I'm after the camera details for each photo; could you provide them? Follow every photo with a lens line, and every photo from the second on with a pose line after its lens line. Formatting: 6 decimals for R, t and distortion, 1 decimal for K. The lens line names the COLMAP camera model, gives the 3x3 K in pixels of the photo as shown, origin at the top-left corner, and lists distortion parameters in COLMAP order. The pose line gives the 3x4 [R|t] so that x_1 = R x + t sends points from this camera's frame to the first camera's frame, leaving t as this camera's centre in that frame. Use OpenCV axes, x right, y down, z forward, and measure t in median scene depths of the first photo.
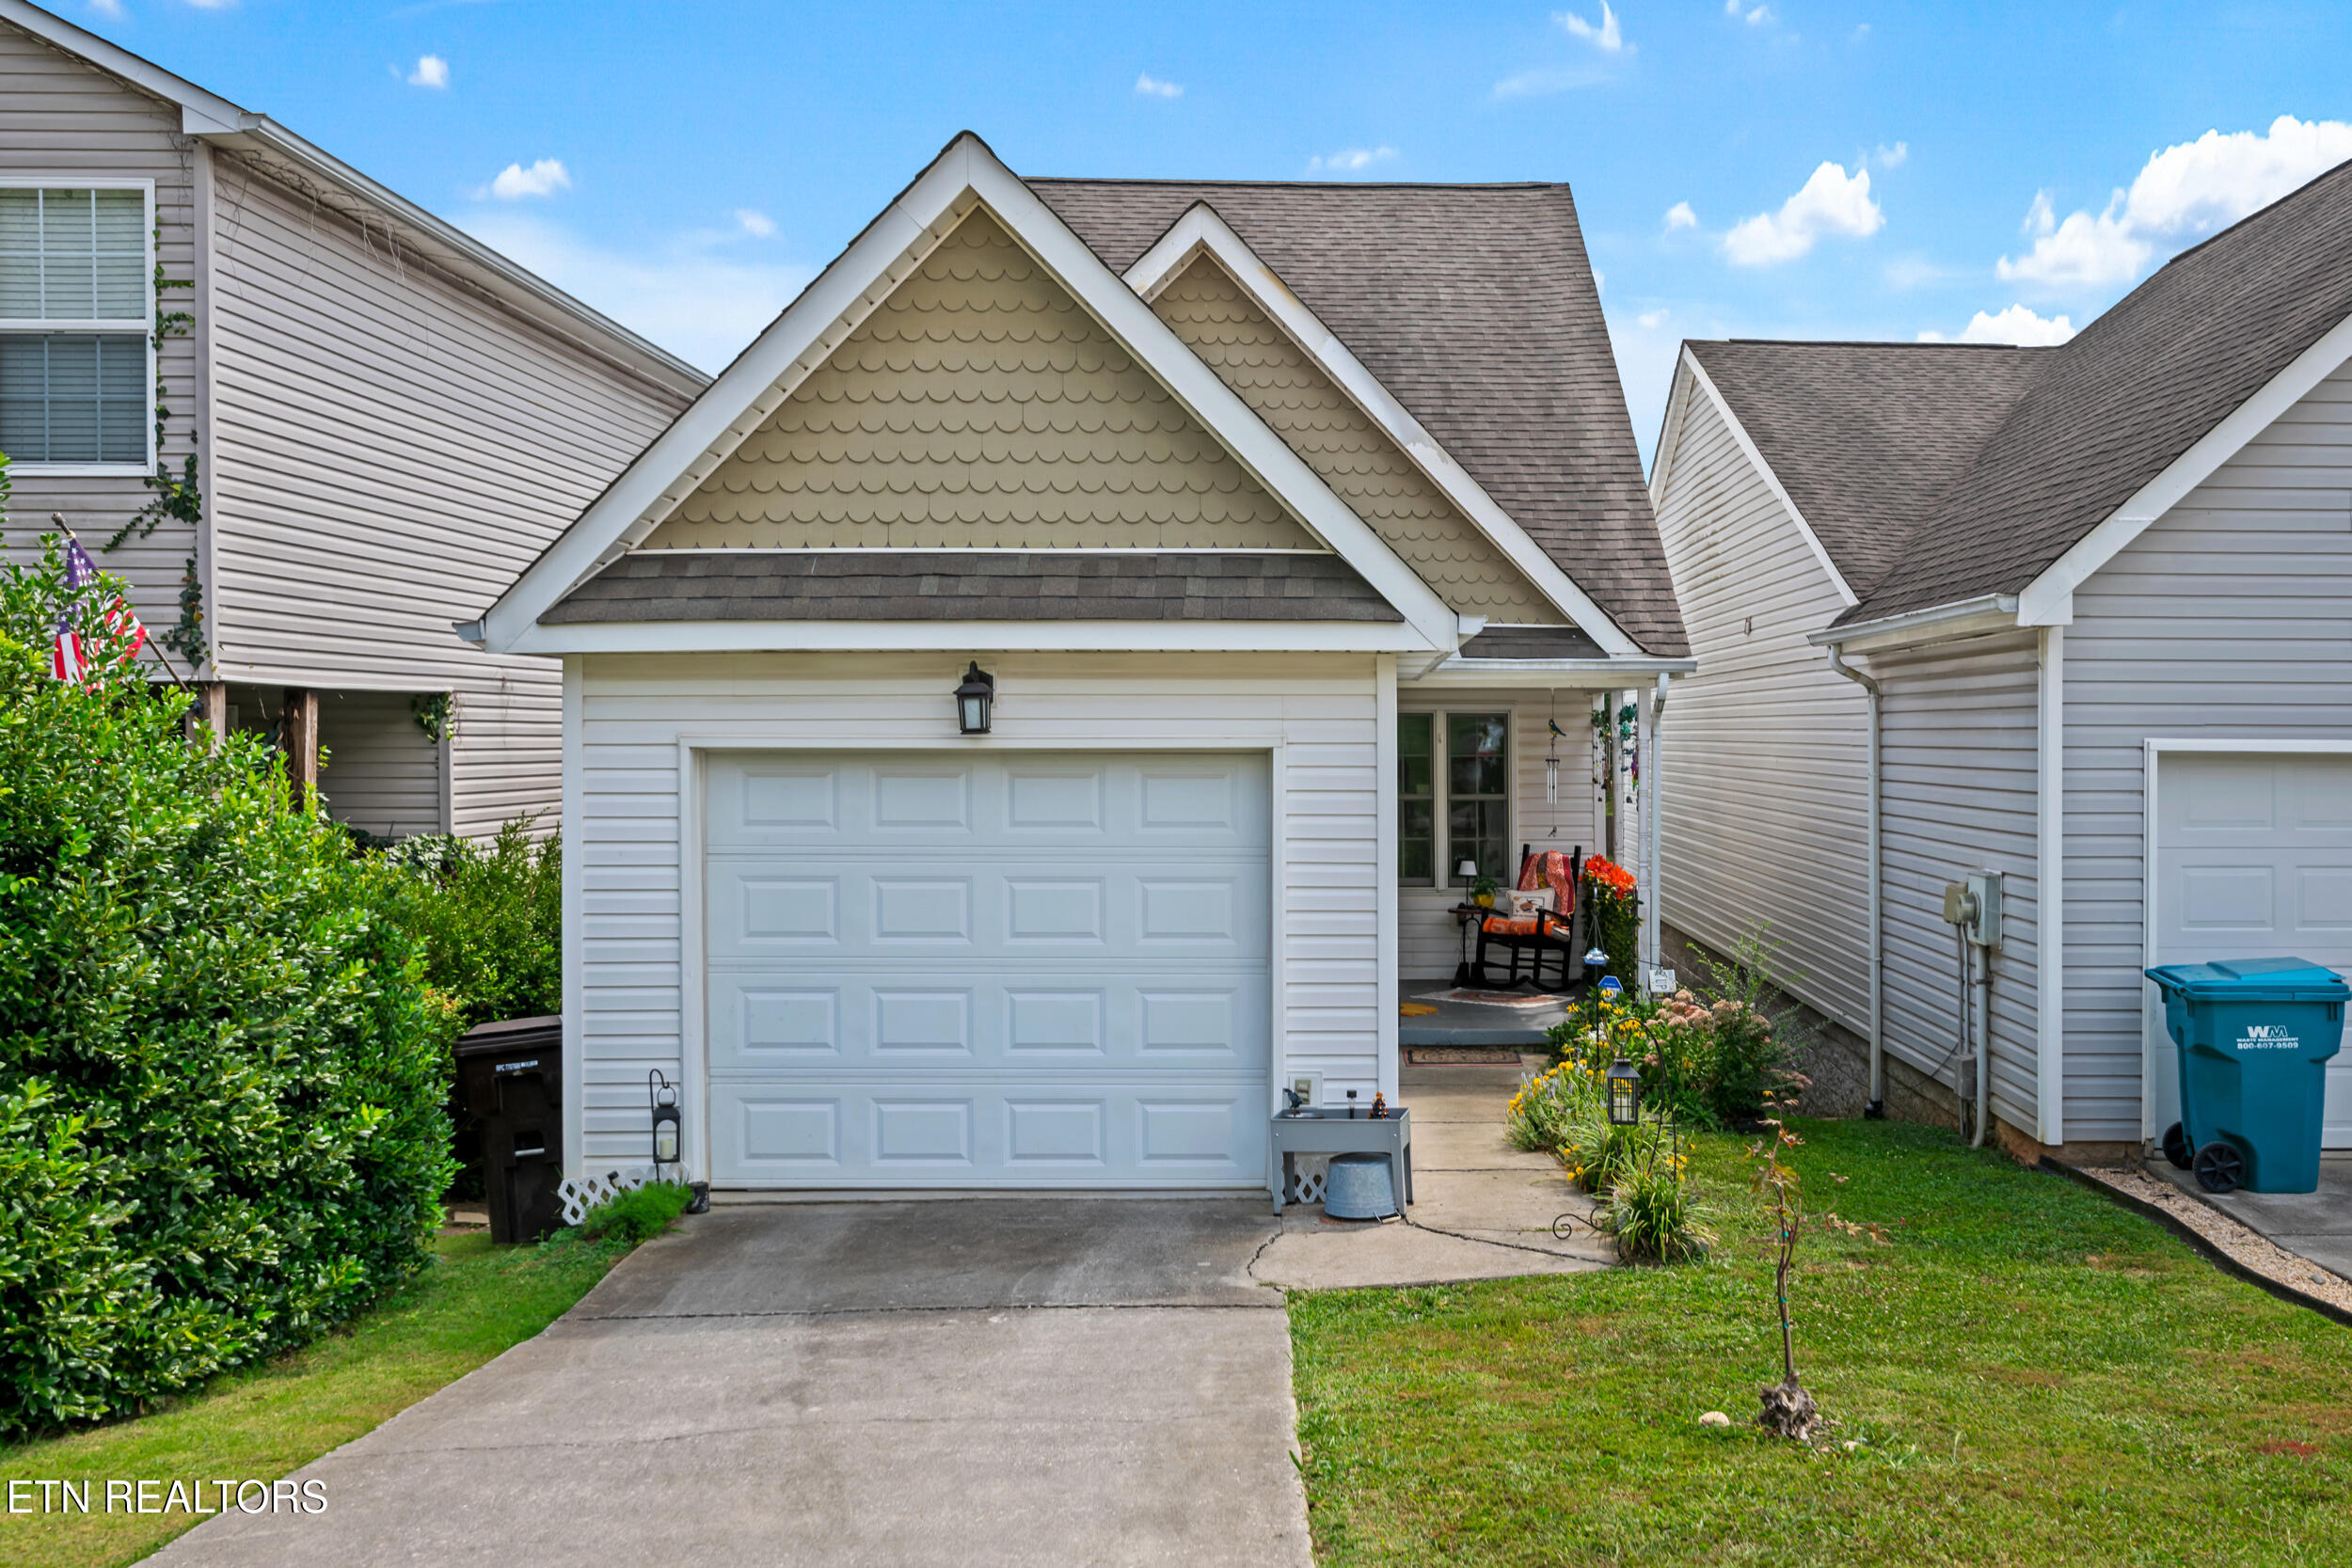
lens RADIAL K [[2249.3, 0, 1441.5], [0, 2249.3, 774.1], [0, 0, 1]] dist [0.001140, -0.002864]
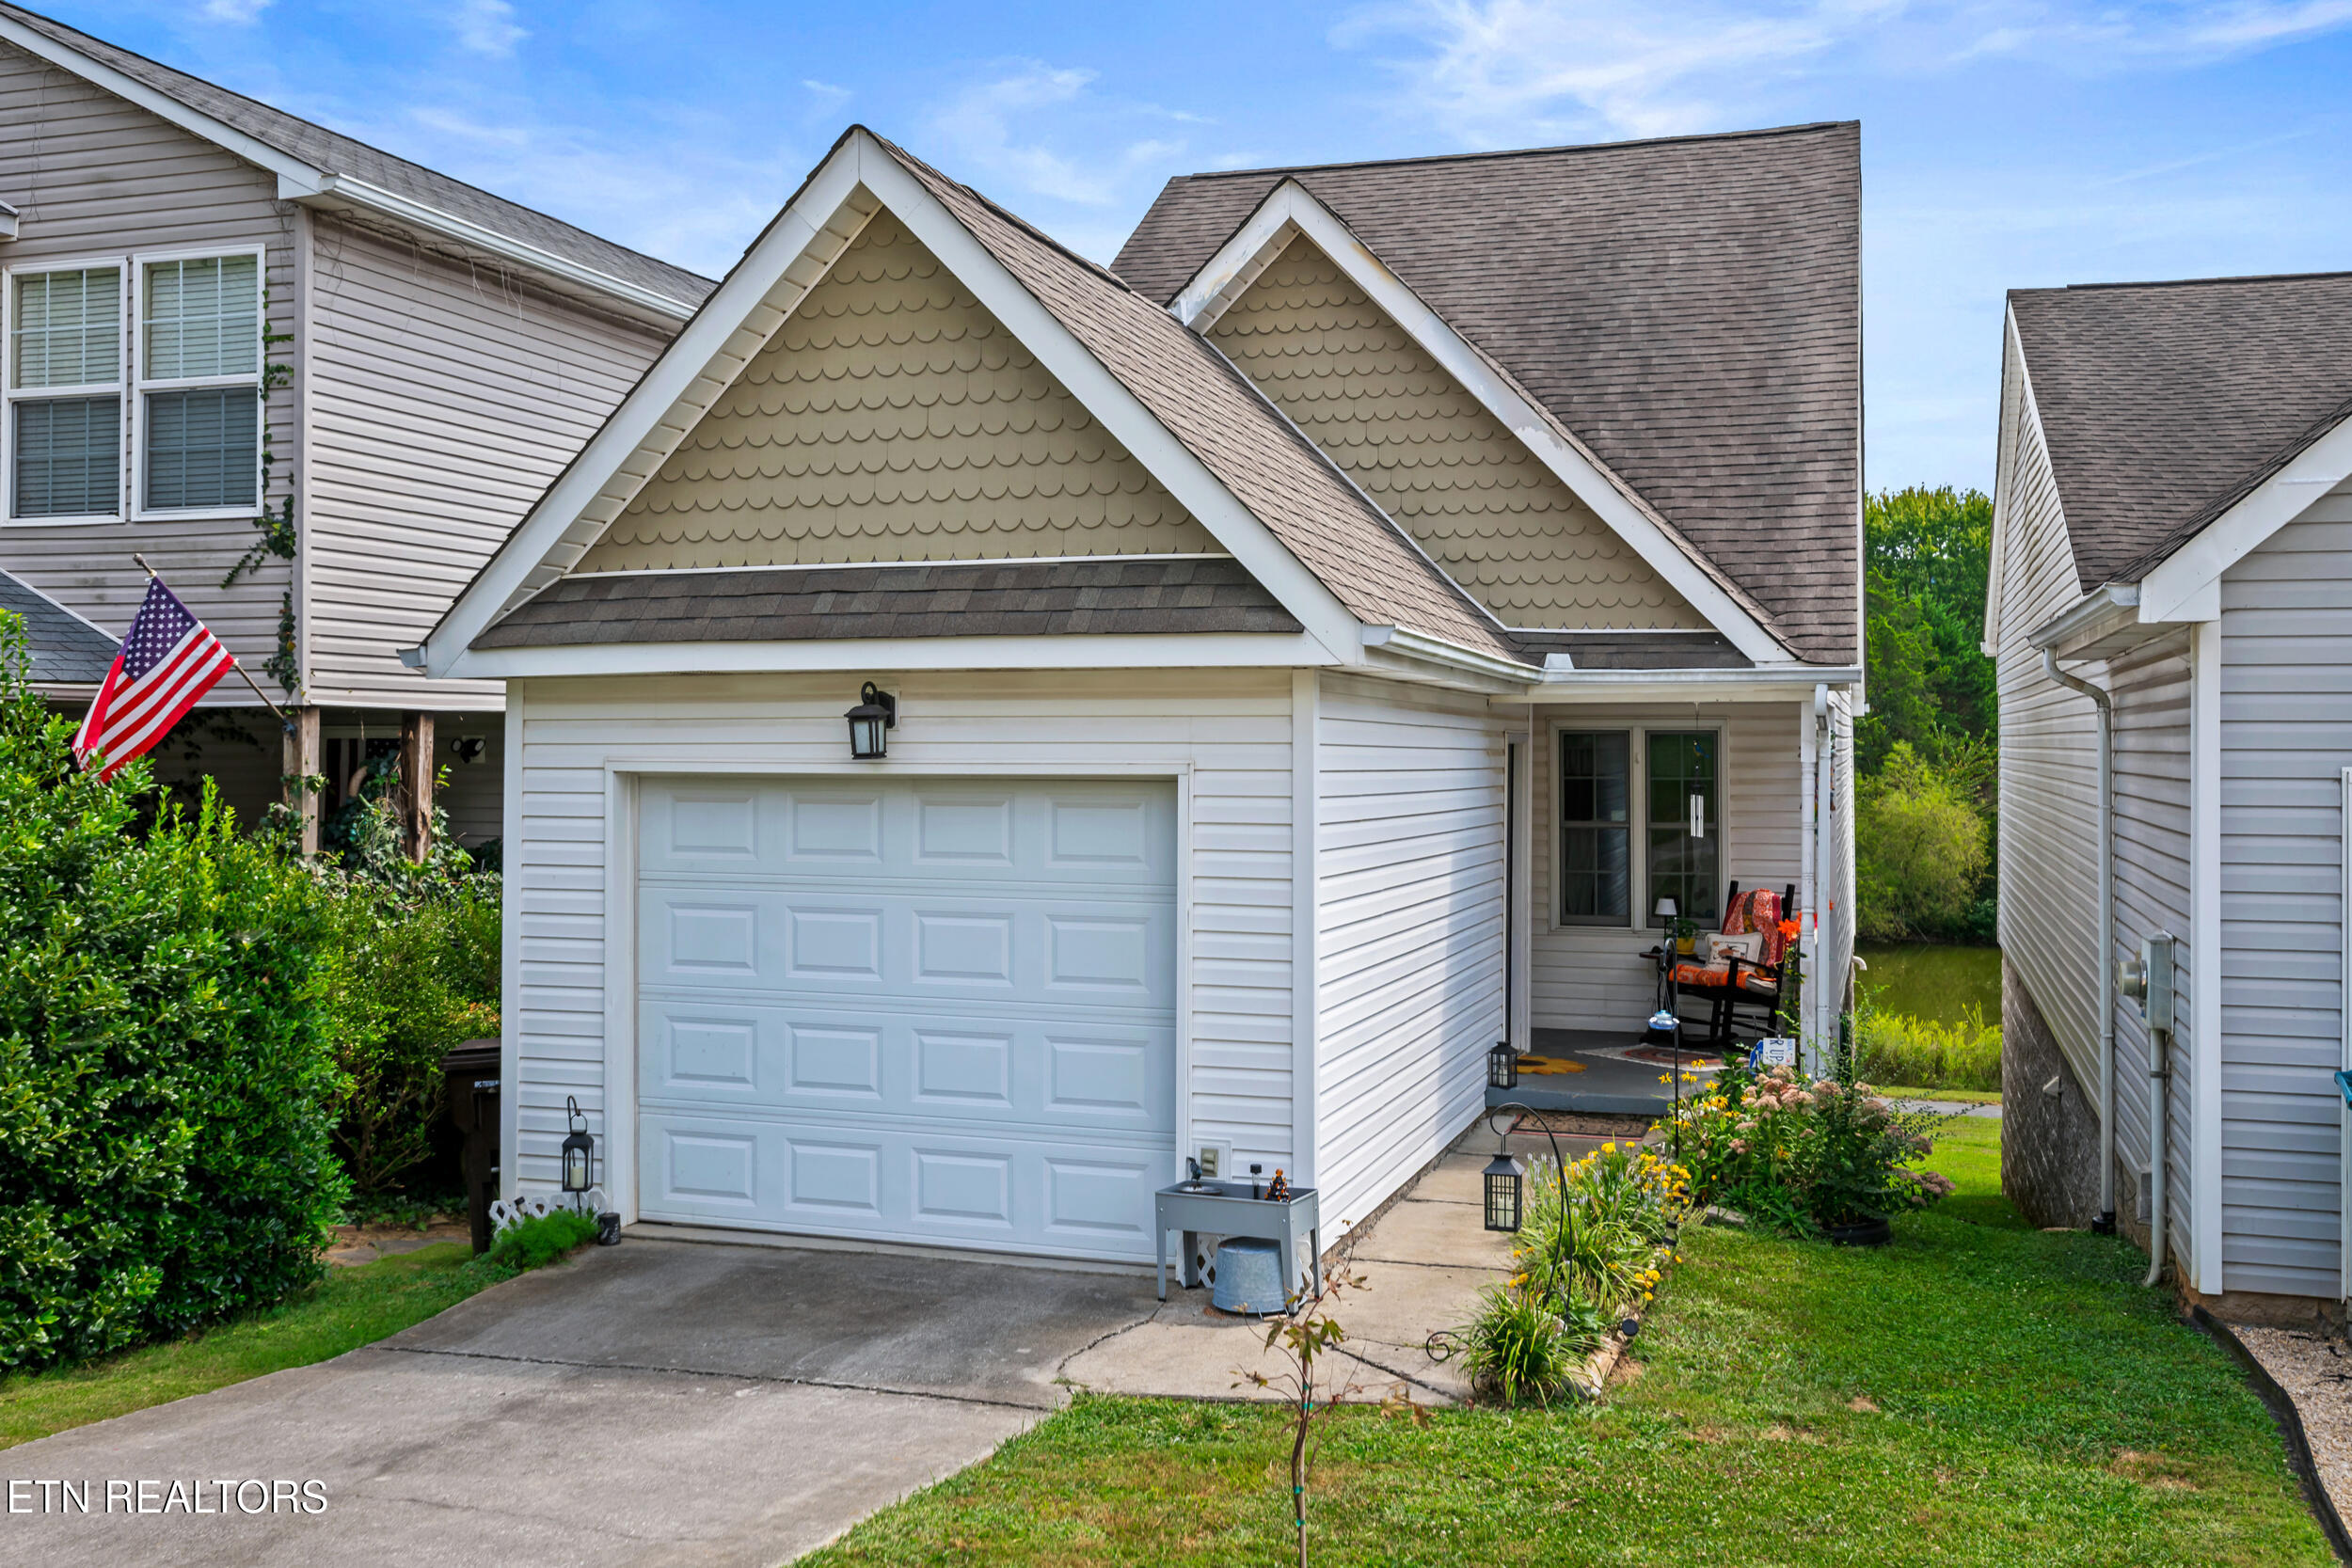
lens RADIAL K [[2316.1, 0, 1083.9], [0, 2316.1, 731.7], [0, 0, 1]] dist [-0.000707, -0.002162]
pose [[0.928195, -0.001071, -0.372093, 0.211950], [-0.007590, 0.999733, -0.021811, -0.007754], [0.372017, 0.023069, 0.927939, 0.116482]]
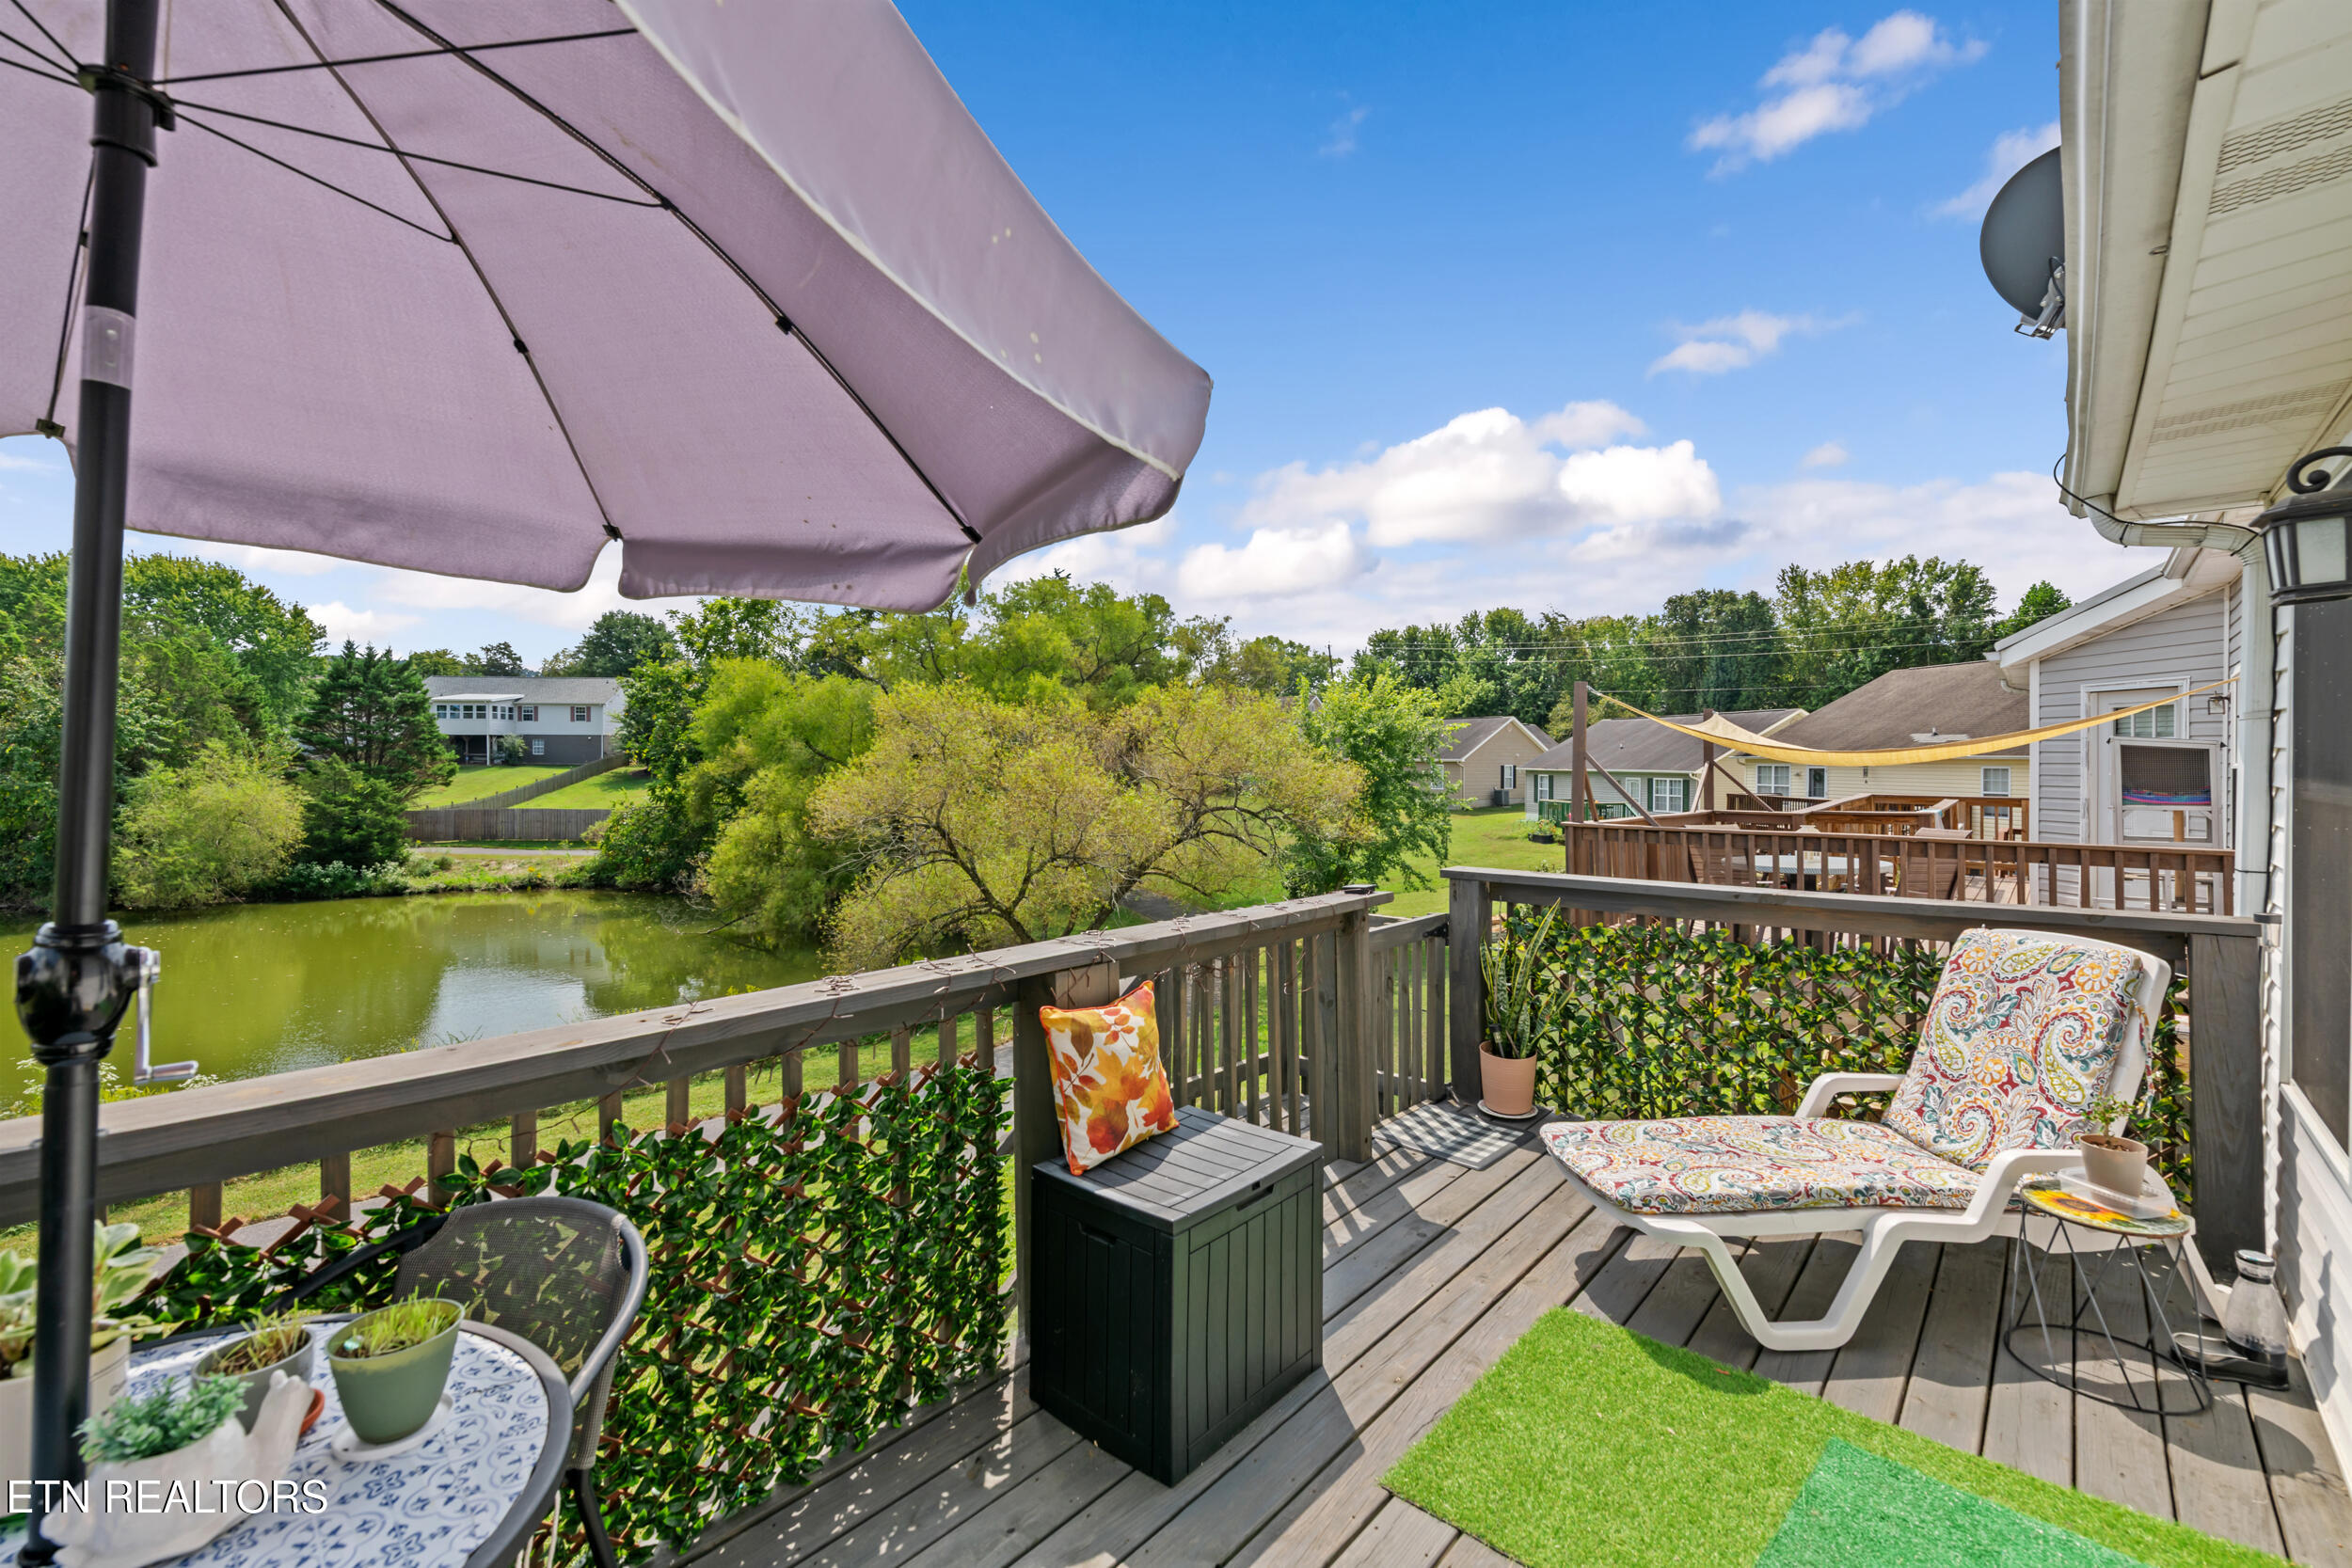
lens RADIAL K [[1010.5, 0, 1174.3], [0, 1010.5, 767.4], [0, 0, 1]] dist [0.003098, -0.000858]
pose [[0.696069, -0.002154, 0.717972, -0.333894], [0.006712, 0.999971, -0.003508, -0.013695], [-0.717943, 0.007261, 0.696064, 2.523627]]
